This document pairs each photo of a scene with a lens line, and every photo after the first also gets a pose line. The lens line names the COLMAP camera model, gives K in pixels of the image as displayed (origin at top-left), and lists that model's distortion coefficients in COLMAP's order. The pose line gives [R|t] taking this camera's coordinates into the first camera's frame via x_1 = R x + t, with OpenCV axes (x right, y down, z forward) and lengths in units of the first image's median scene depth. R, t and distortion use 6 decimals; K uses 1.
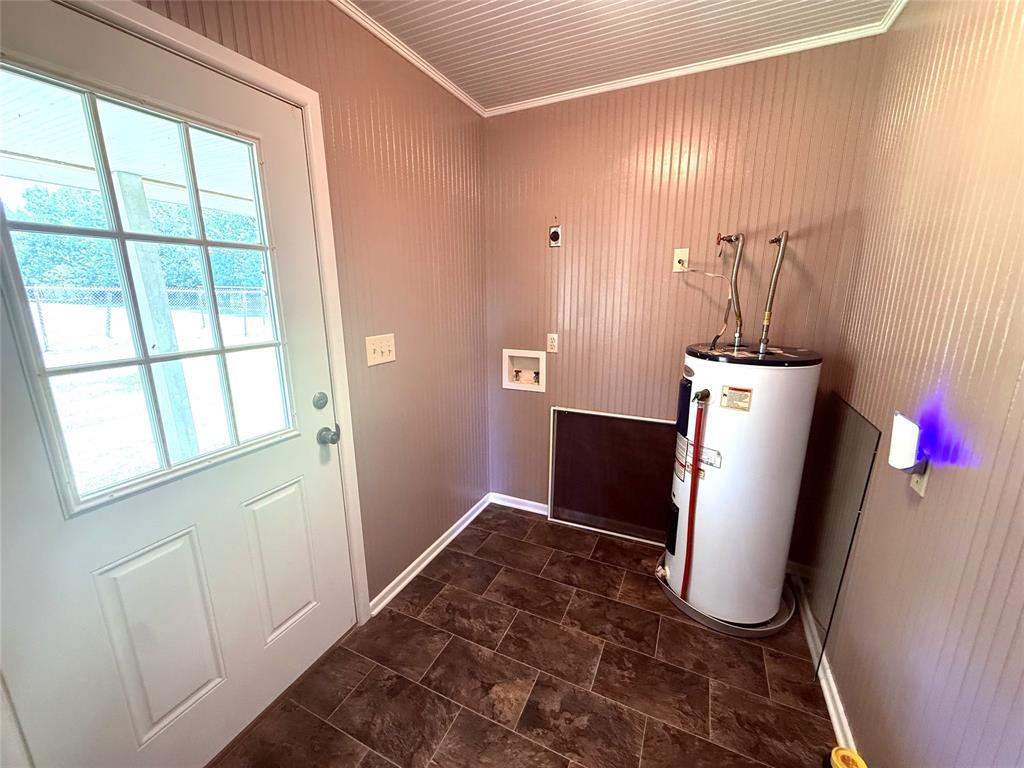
lens RADIAL K [[409.5, 0, 508.5], [0, 409.5, 383.8], [0, 0, 1]] dist [-0.000791, -0.000257]
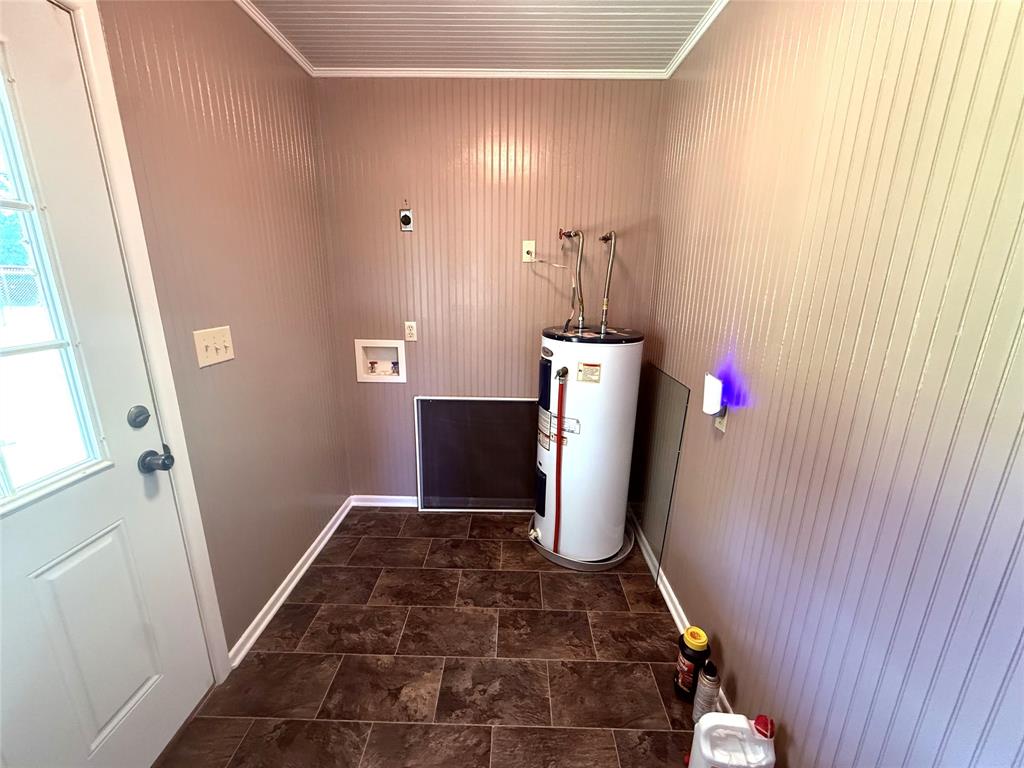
lens RADIAL K [[409.0, 0, 512.0], [0, 409.0, 384.0], [0, 0, 1]] dist [-0.001014, -0.000060]
pose [[0.908026, -0.086442, 0.409899, -0.116162], [0.073815, 0.996184, 0.046565, -0.003034], [-0.412360, -0.012025, 0.910941, 0.021224]]
